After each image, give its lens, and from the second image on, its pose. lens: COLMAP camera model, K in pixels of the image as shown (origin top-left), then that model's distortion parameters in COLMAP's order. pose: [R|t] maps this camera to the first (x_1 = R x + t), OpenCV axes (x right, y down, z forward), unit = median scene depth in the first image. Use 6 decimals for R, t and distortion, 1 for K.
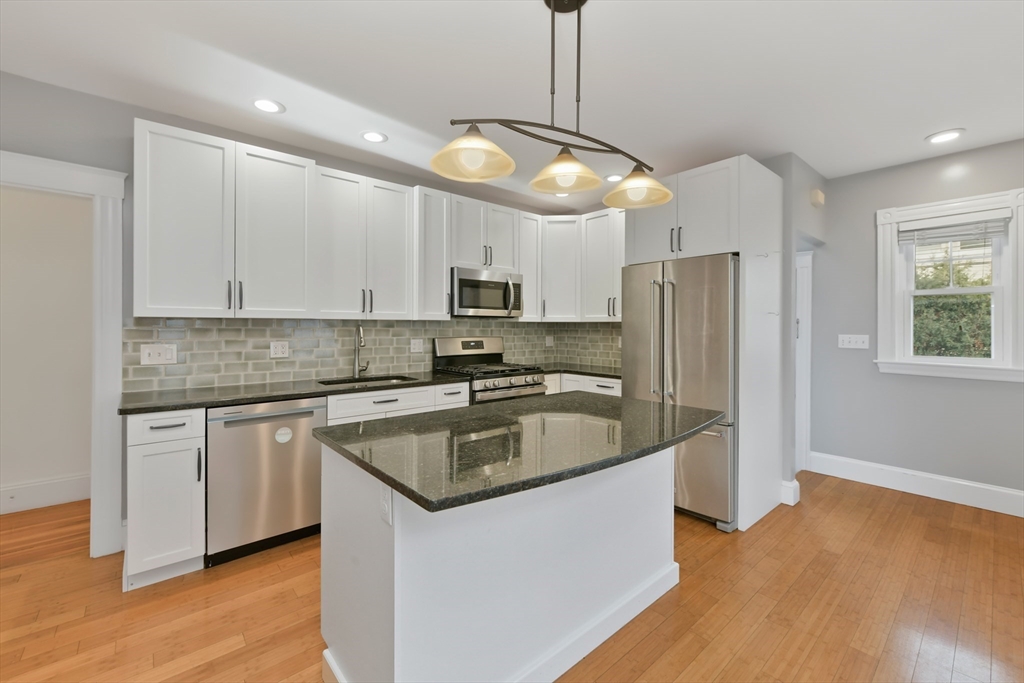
lens RADIAL K [[430.8, 0, 513.2], [0, 430.8, 326.3], [0, 0, 1]] dist [-0.000836, -0.000069]
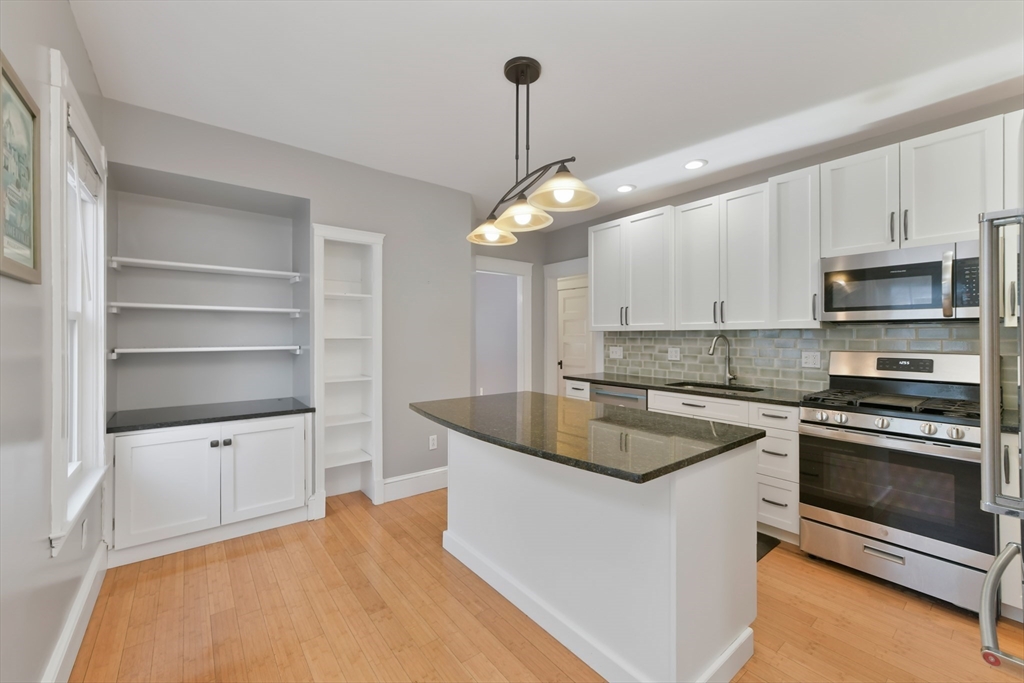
lens RADIAL K [[411.7, 0, 515.6], [0, 411.7, 332.5], [0, 0, 1]] dist [0.001648, 0.000347]
pose [[-0.044570, -0.008940, -0.998966, 0.752895], [0.001365, 0.999958, -0.009010, -0.000847], [0.999005, -0.001765, -0.044556, 0.593105]]
